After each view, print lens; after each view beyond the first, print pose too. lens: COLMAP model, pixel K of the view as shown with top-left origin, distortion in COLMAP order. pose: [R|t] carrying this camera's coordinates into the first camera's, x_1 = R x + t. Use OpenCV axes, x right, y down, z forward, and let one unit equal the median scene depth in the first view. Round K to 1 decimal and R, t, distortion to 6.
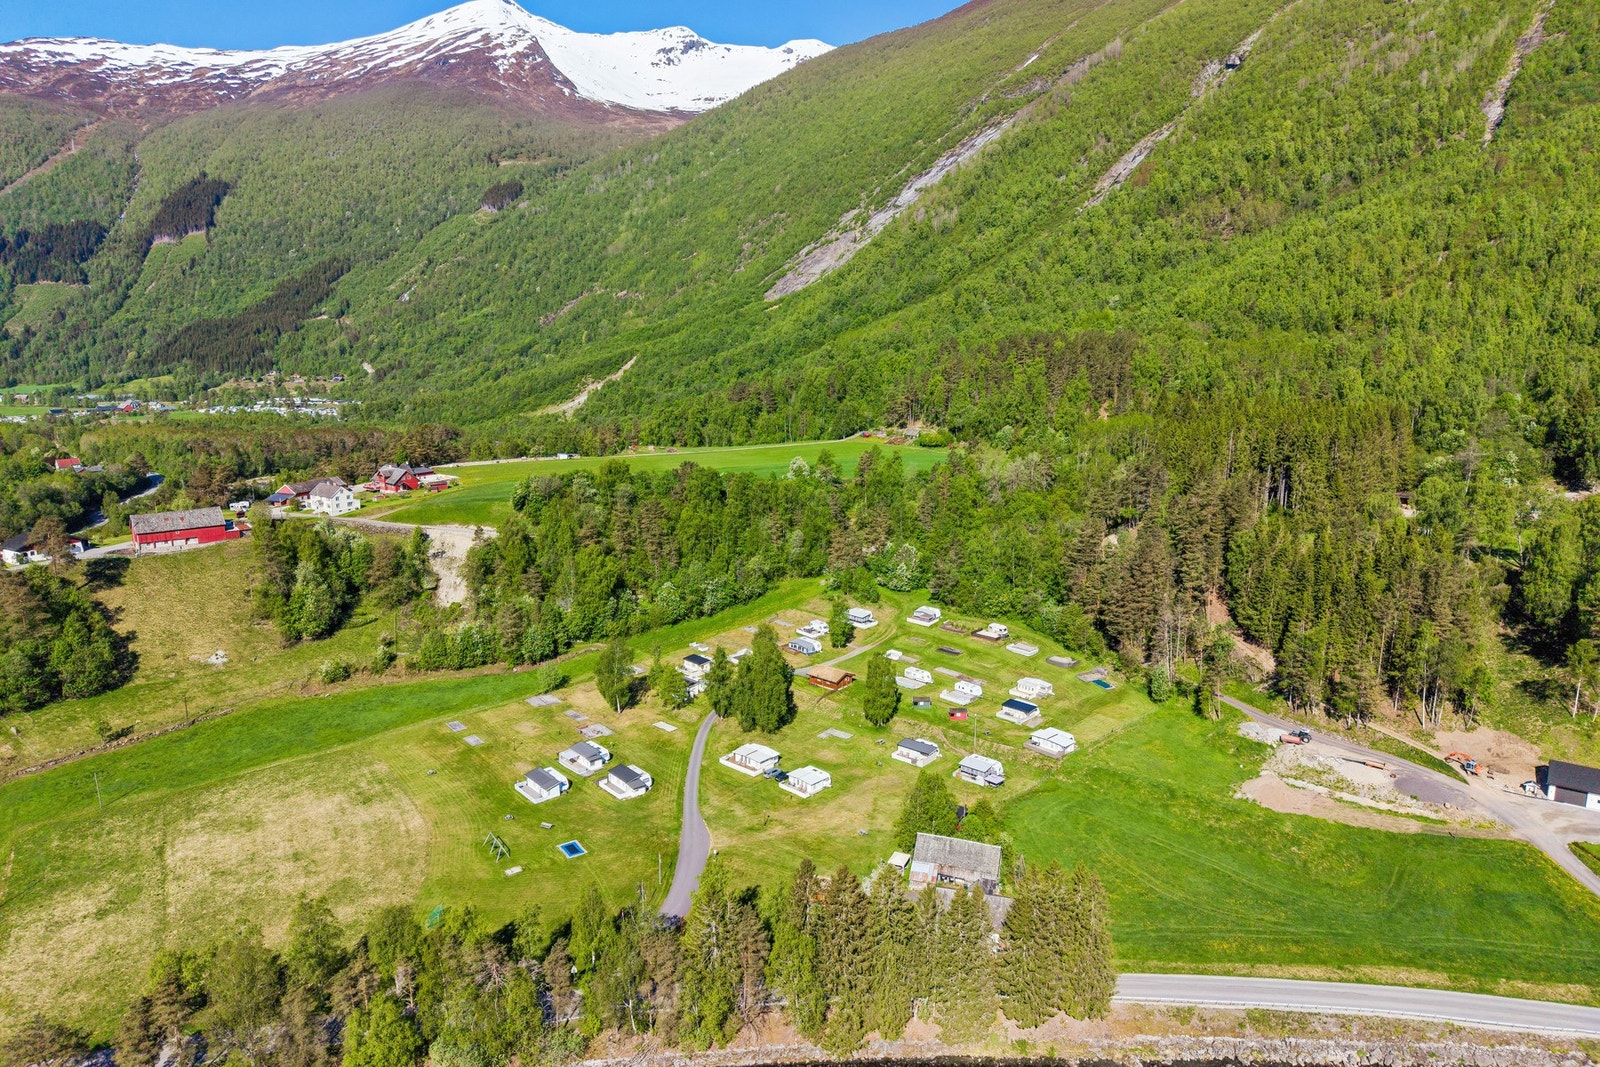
lens RADIAL K [[1090.1, 0, 800.0], [0, 1090.1, 533.5], [0, 0, 1]] dist [0.011168, 0.001794]
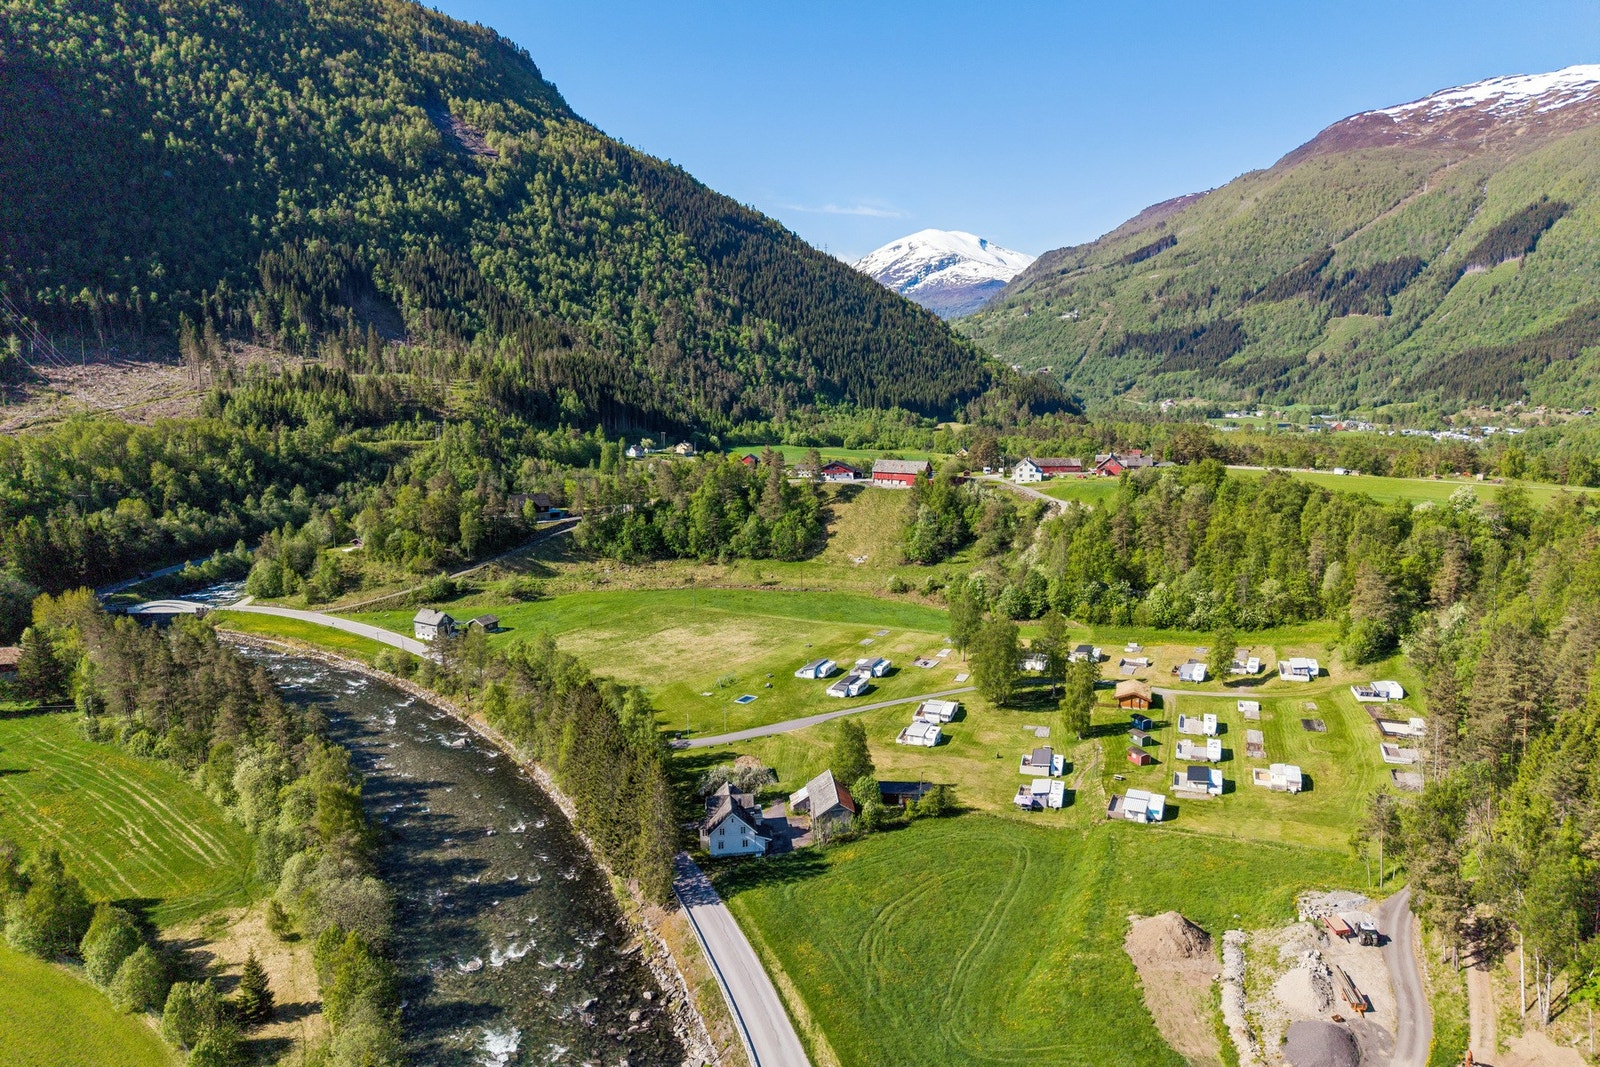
lens RADIAL K [[1090.1, 0, 800.0], [0, 1090.1, 533.5], [0, 0, 1]] dist [0.011168, 0.001794]
pose [[0.415830, 0.151550, -0.896726, 0.100095], [-0.179690, 0.980271, 0.082344, -0.003159], [0.891514, 0.126891, 0.434858, 0.046084]]
